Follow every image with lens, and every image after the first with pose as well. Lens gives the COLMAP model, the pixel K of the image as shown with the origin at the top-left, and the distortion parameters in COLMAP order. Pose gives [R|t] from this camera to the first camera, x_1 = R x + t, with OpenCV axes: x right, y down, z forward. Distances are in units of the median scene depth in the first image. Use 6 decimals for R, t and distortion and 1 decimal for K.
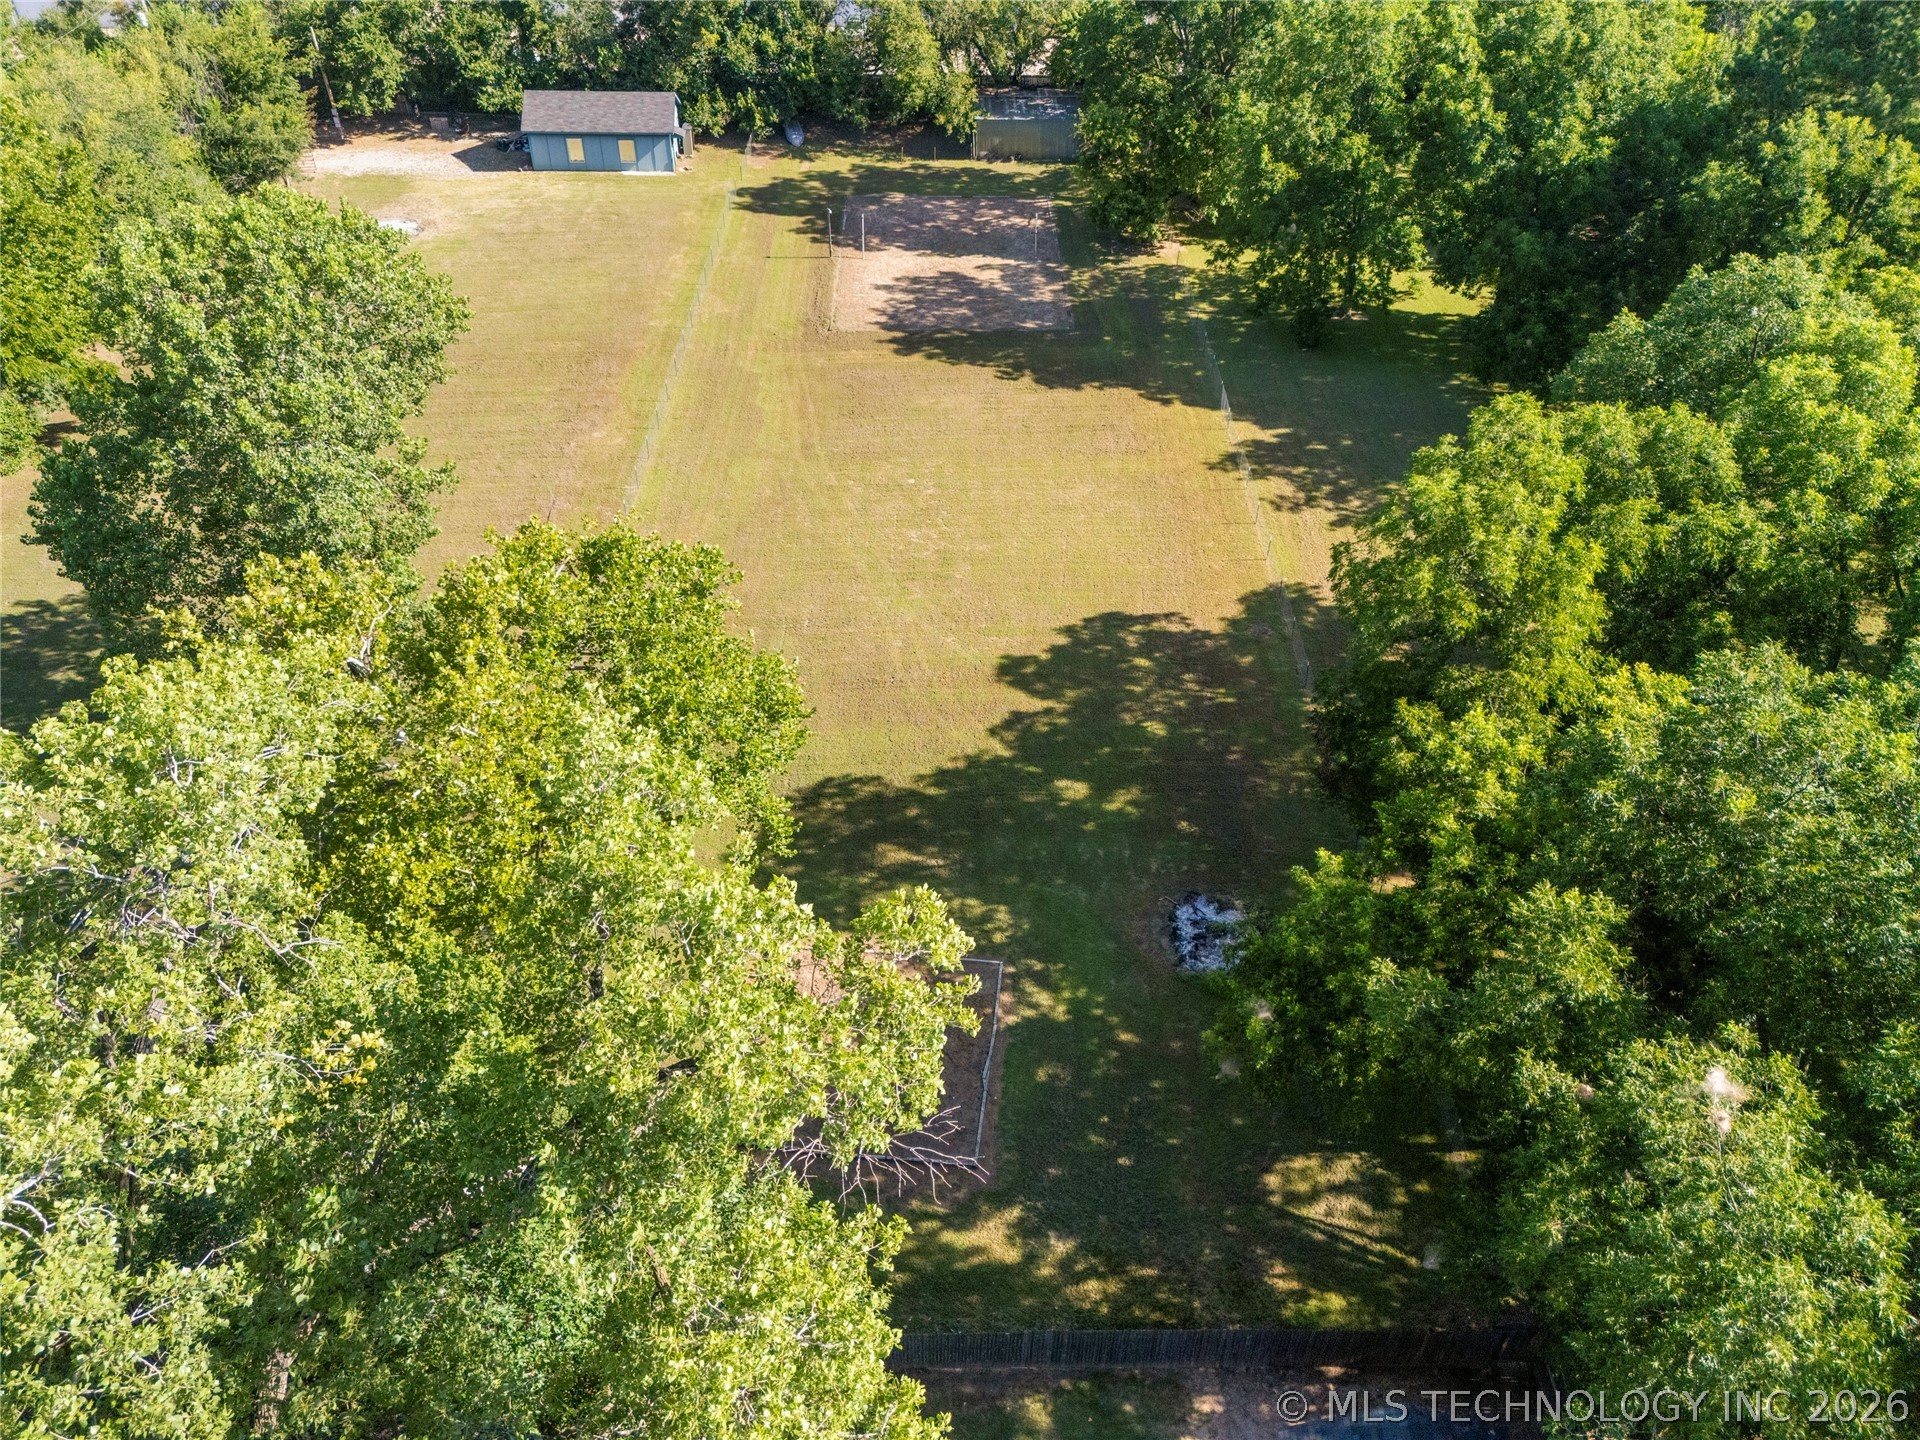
lens RADIAL K [[1420.7, 0, 963.9], [0, 1420.7, 732.2], [0, 0, 1]] dist [0.107084, -0.125408]
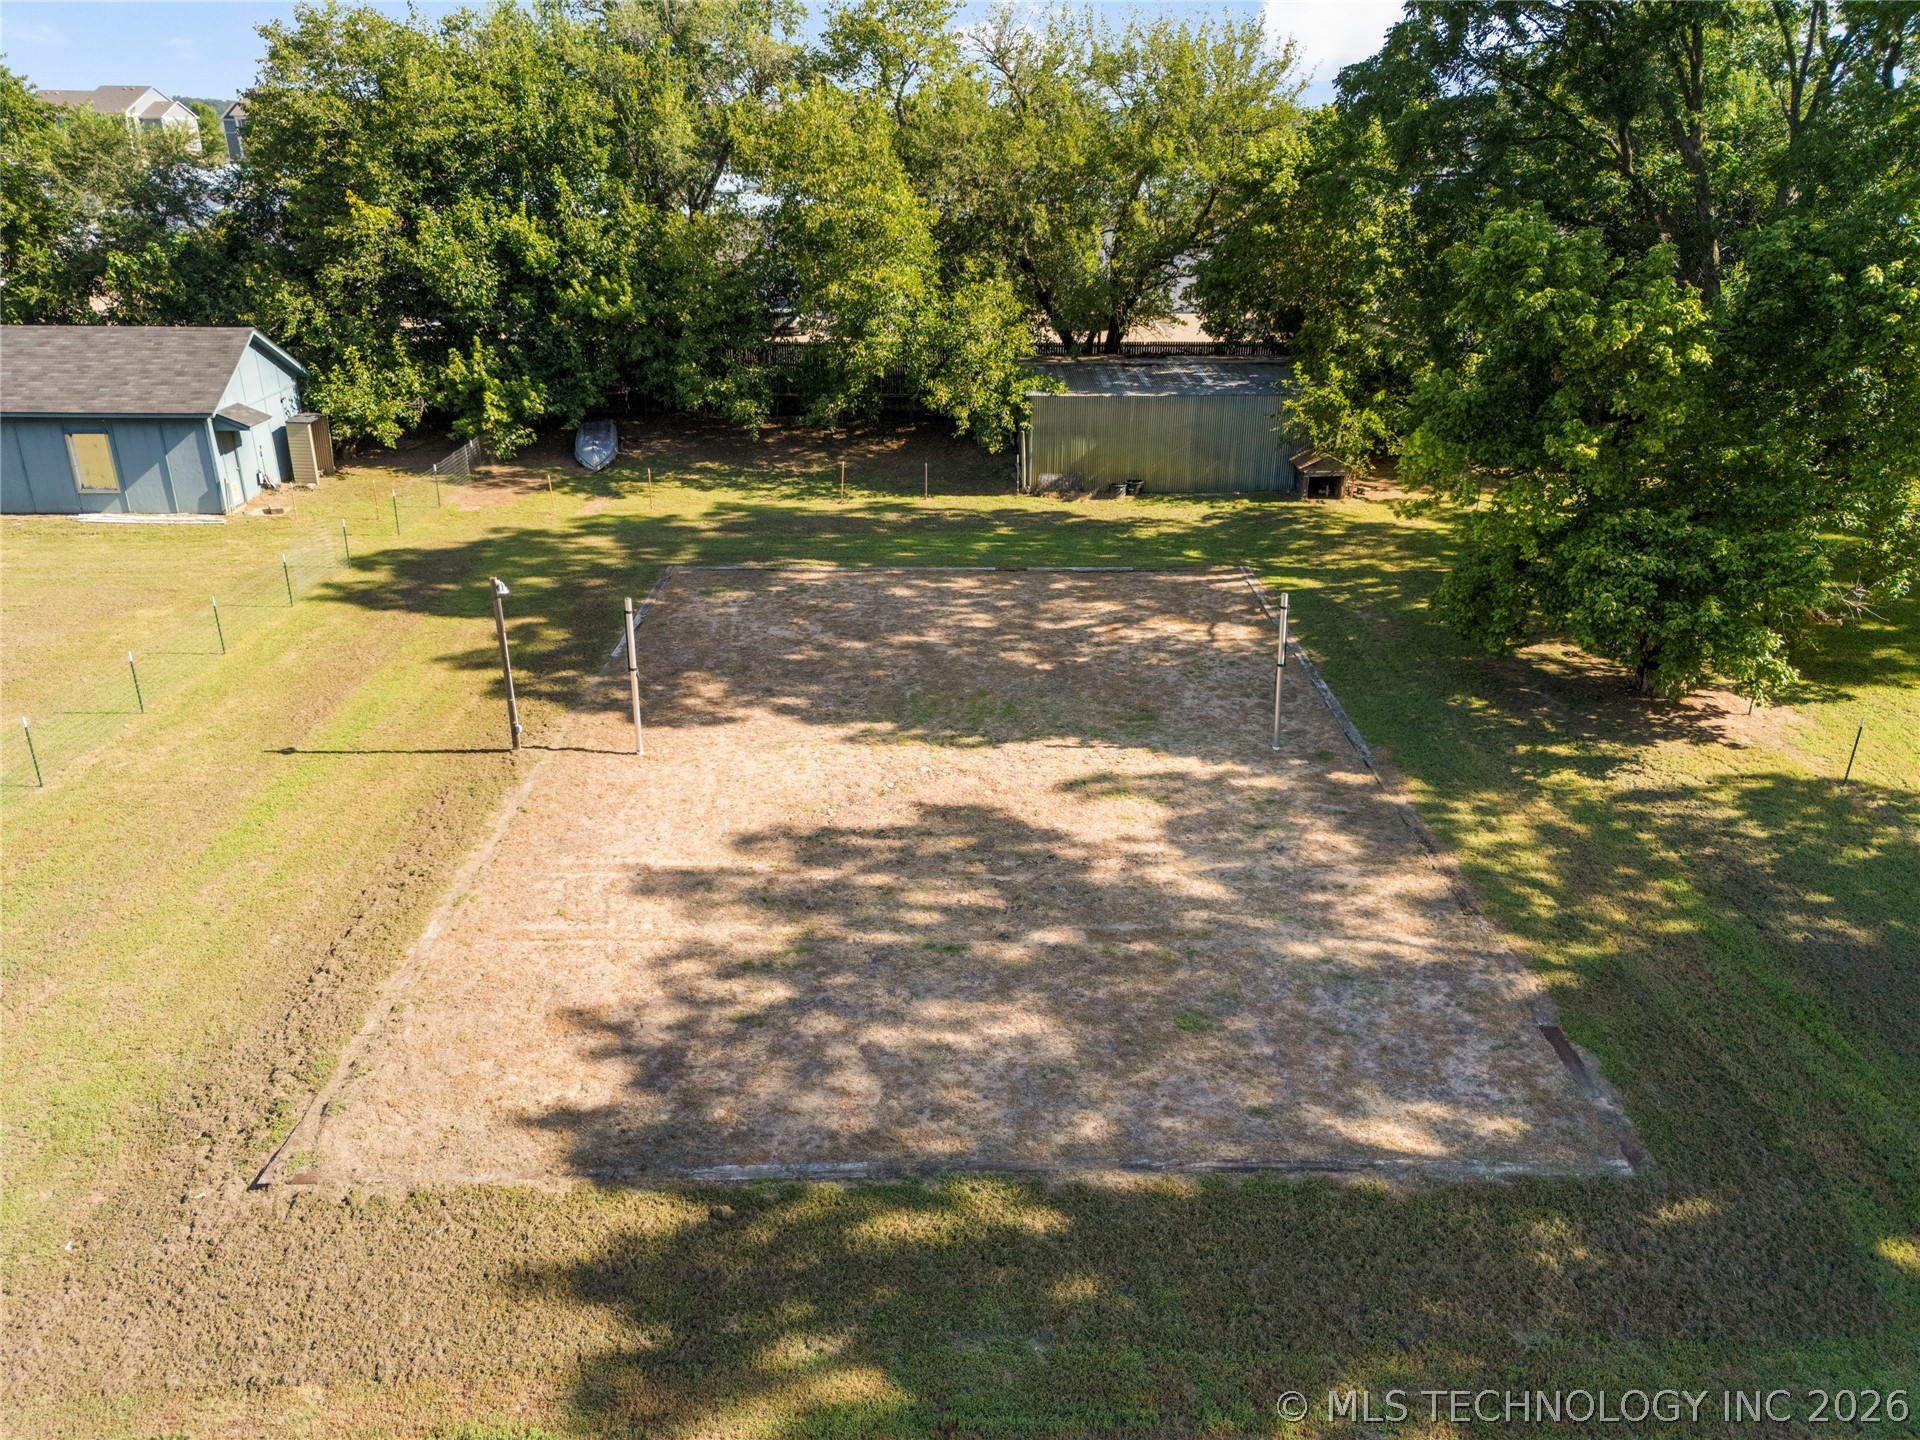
lens RADIAL K [[1420.7, 0, 963.9], [0, 1420.7, 732.2], [0, 0, 1]] dist [0.107084, -0.125408]
pose [[0.999929, -0.000327, -0.011903, -0.005666], [-0.003053, 0.959161, -0.282845, -0.243786], [0.011509, 0.282862, 0.959092, 0.701303]]
